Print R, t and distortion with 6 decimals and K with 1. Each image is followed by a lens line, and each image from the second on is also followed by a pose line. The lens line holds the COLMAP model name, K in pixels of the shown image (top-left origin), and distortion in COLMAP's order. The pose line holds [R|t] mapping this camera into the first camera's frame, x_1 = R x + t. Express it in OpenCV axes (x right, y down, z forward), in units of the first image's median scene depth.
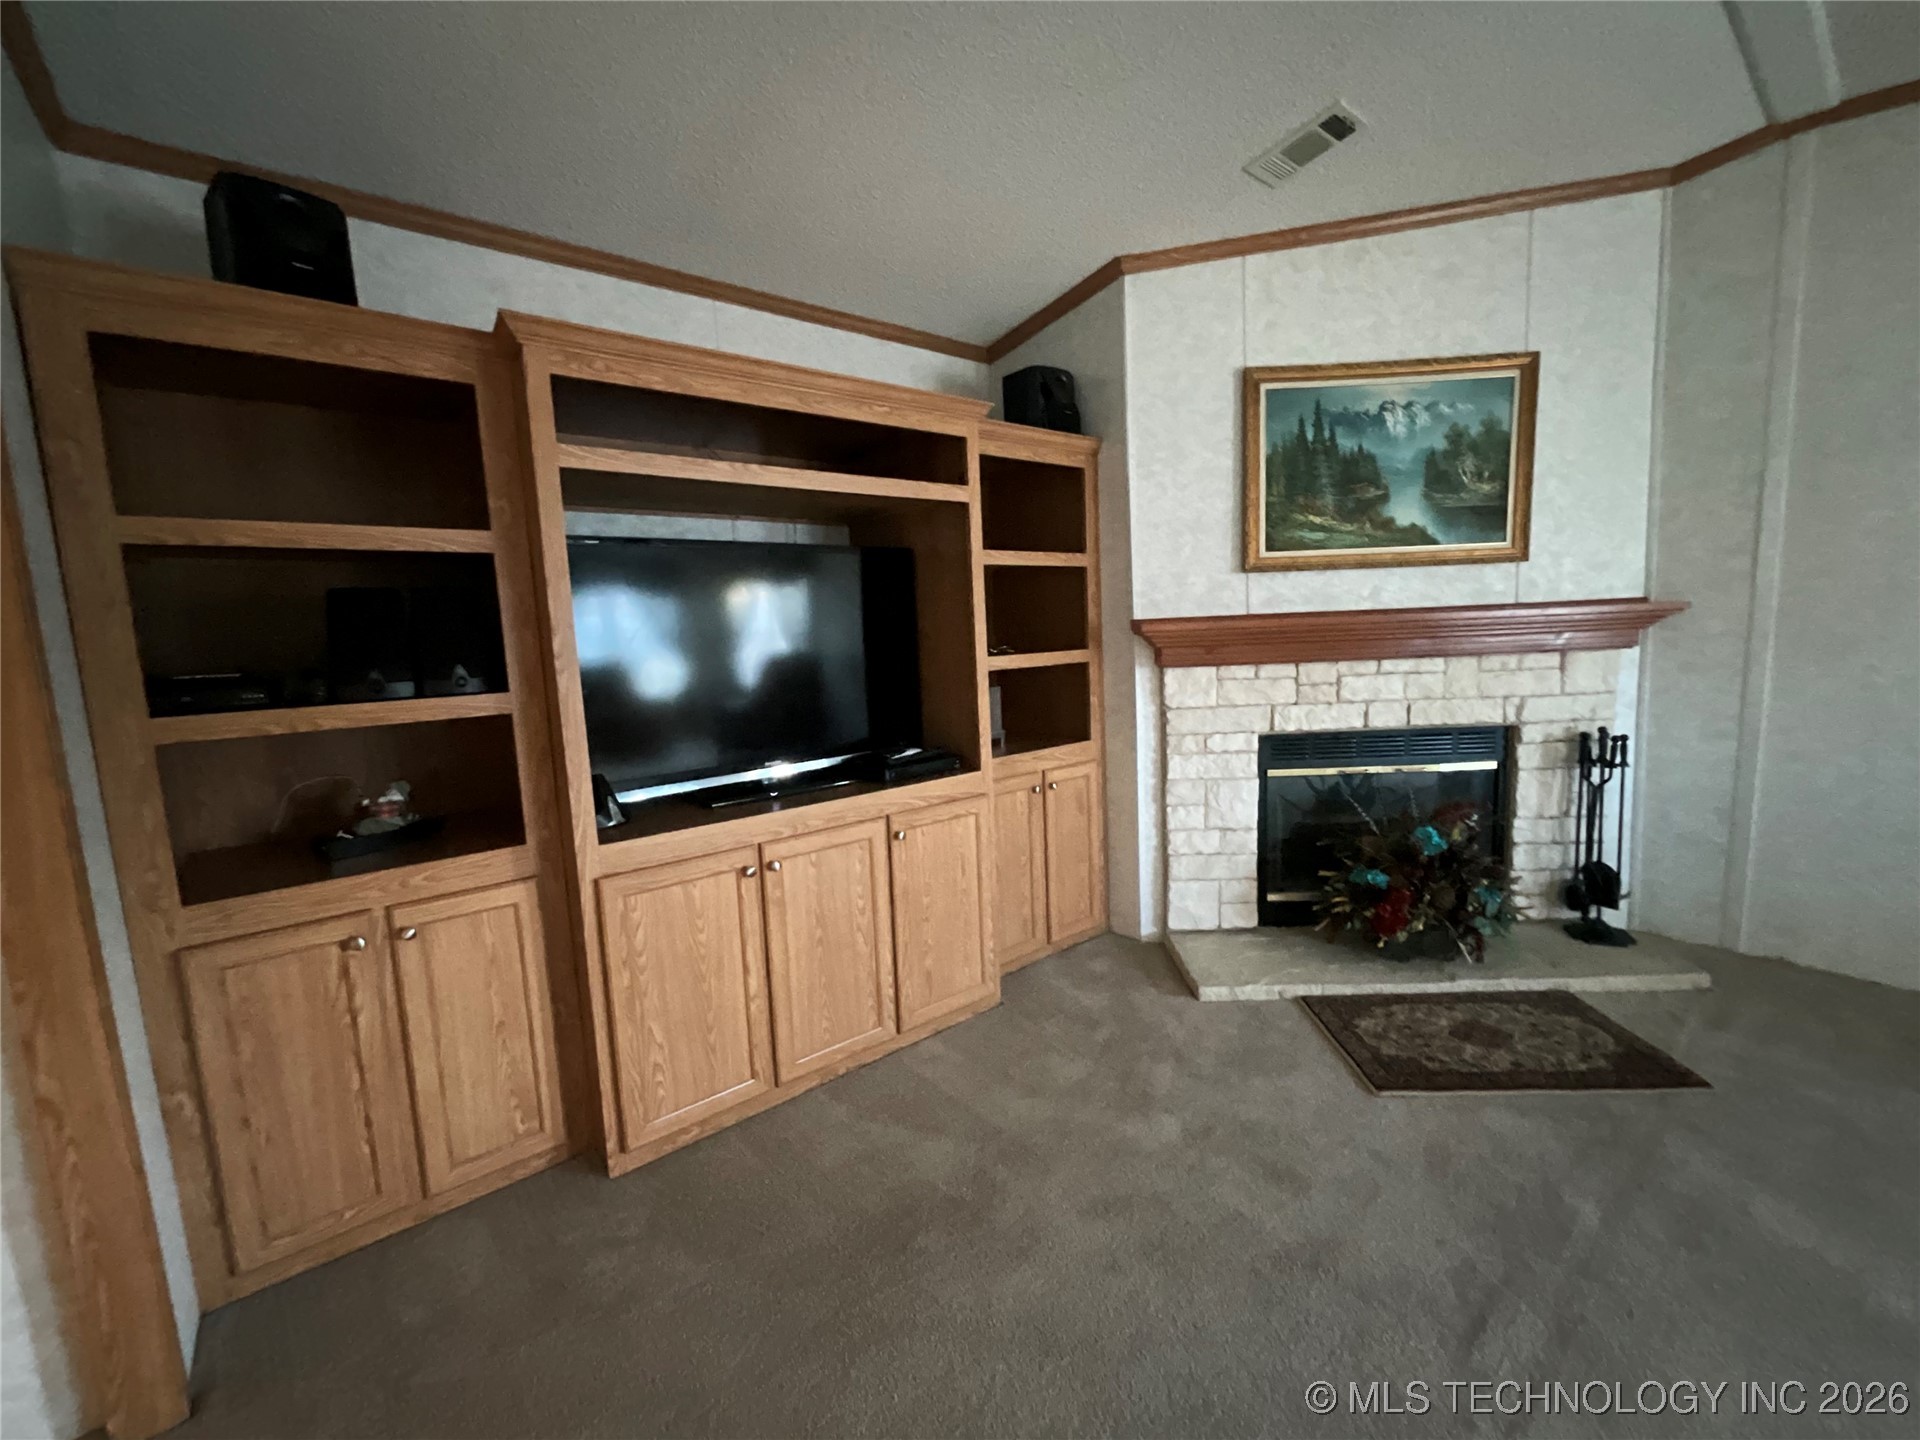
lens RADIAL K [[767.7, 0, 958.6], [0, 767.7, 713.8], [0, 0, 1]] dist [0.005504, -0.000913]
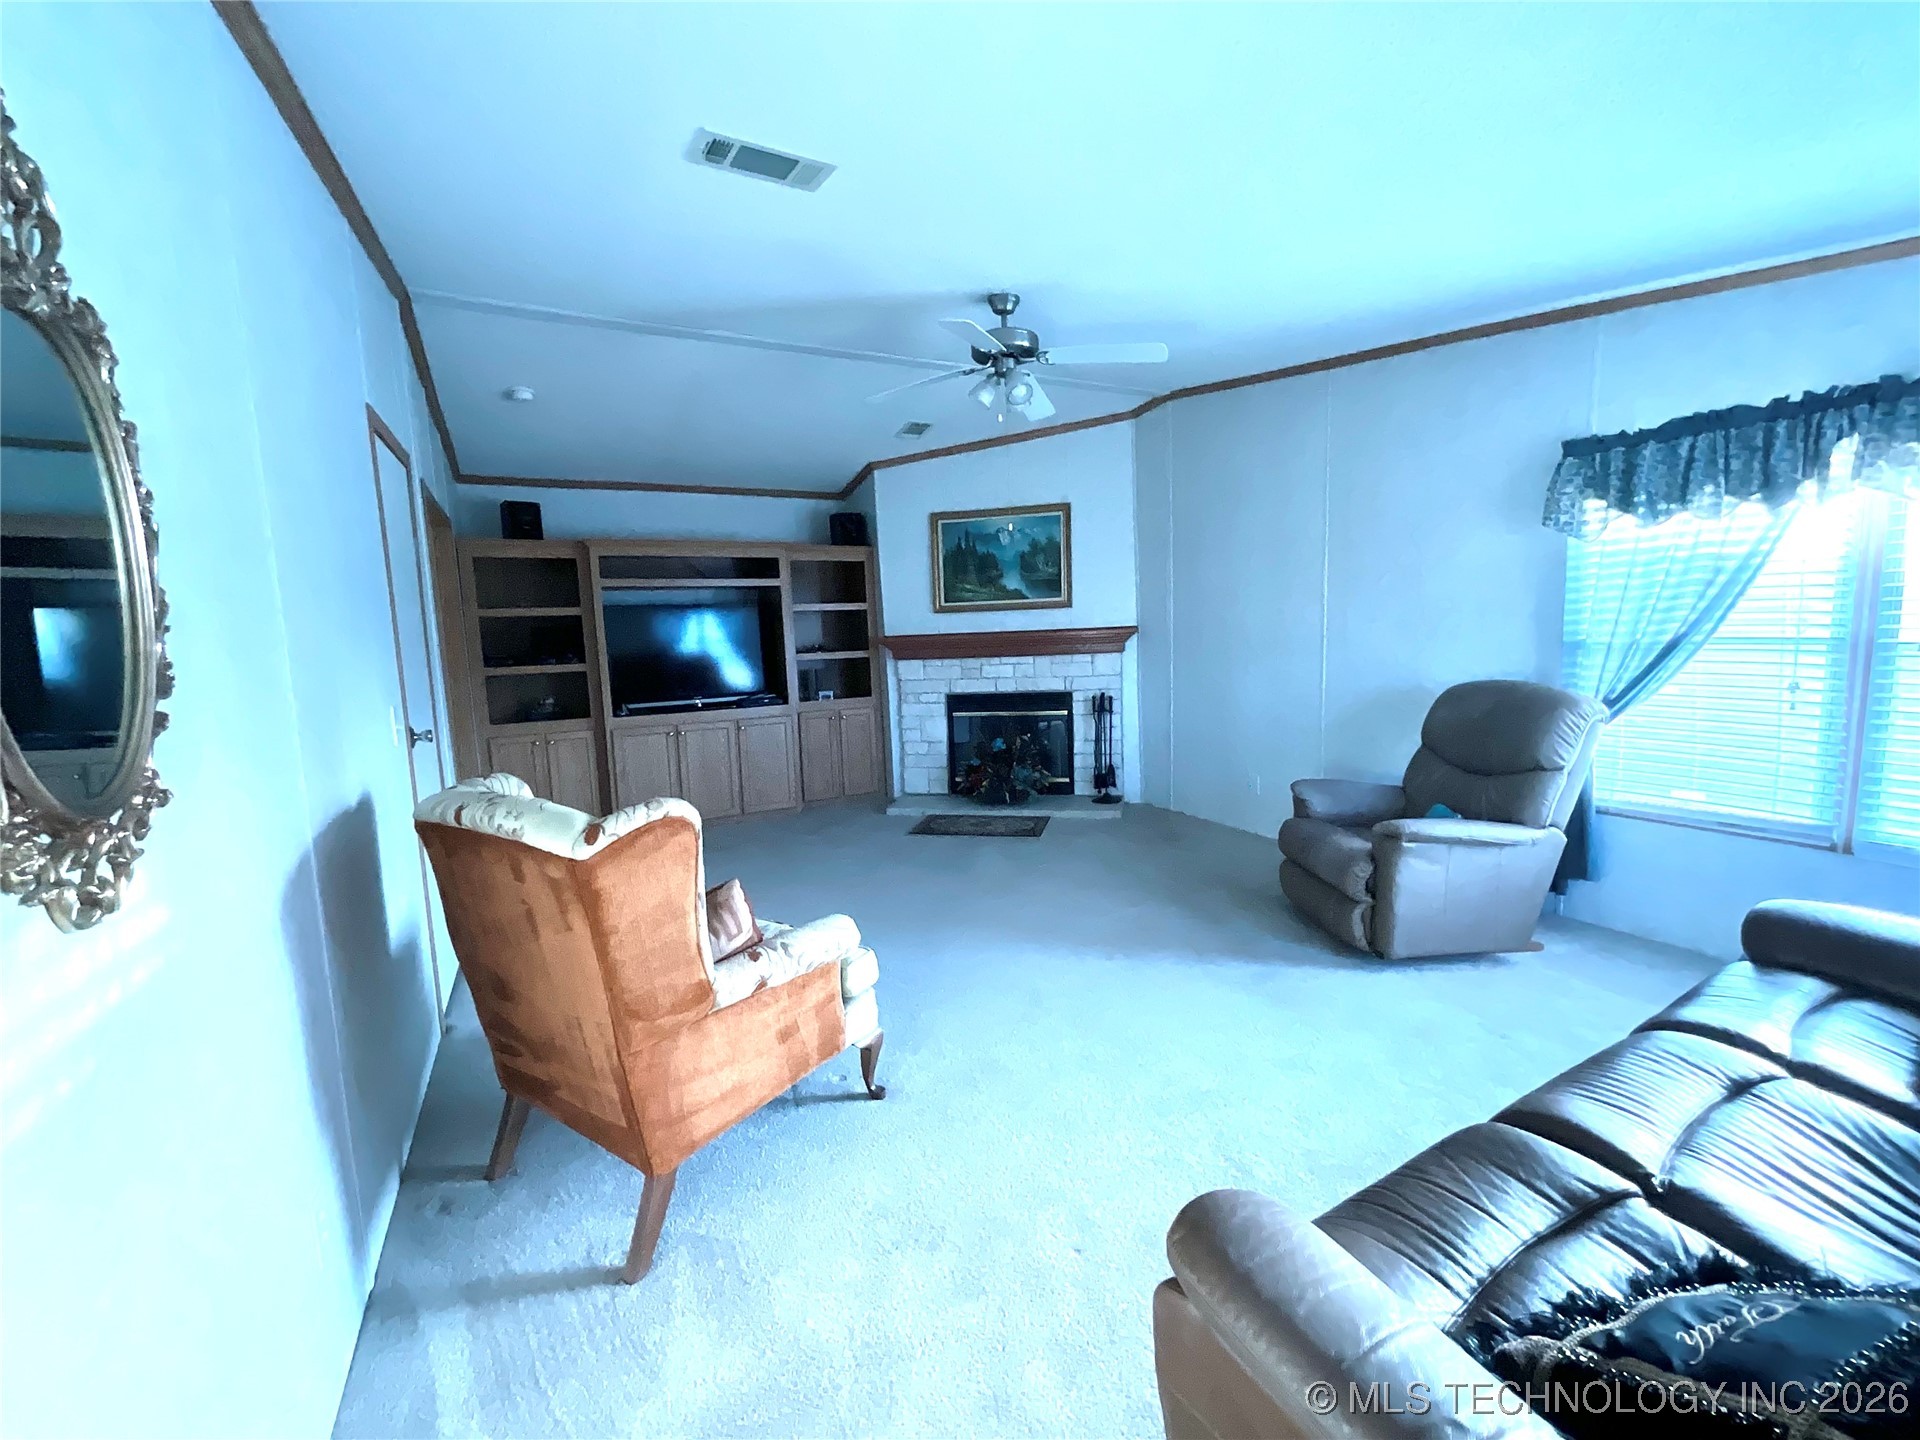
lens RADIAL K [[767.7, 0, 965.6], [0, 767.7, 718.3], [0, 0, 1]] dist [0.005504, -0.000913]
pose [[0.979997, 0.025609, -0.197356, 0.870601], [-0.024933, 0.999672, 0.005908, 0.078712], [0.197443, -0.000869, 0.980314, -0.969648]]
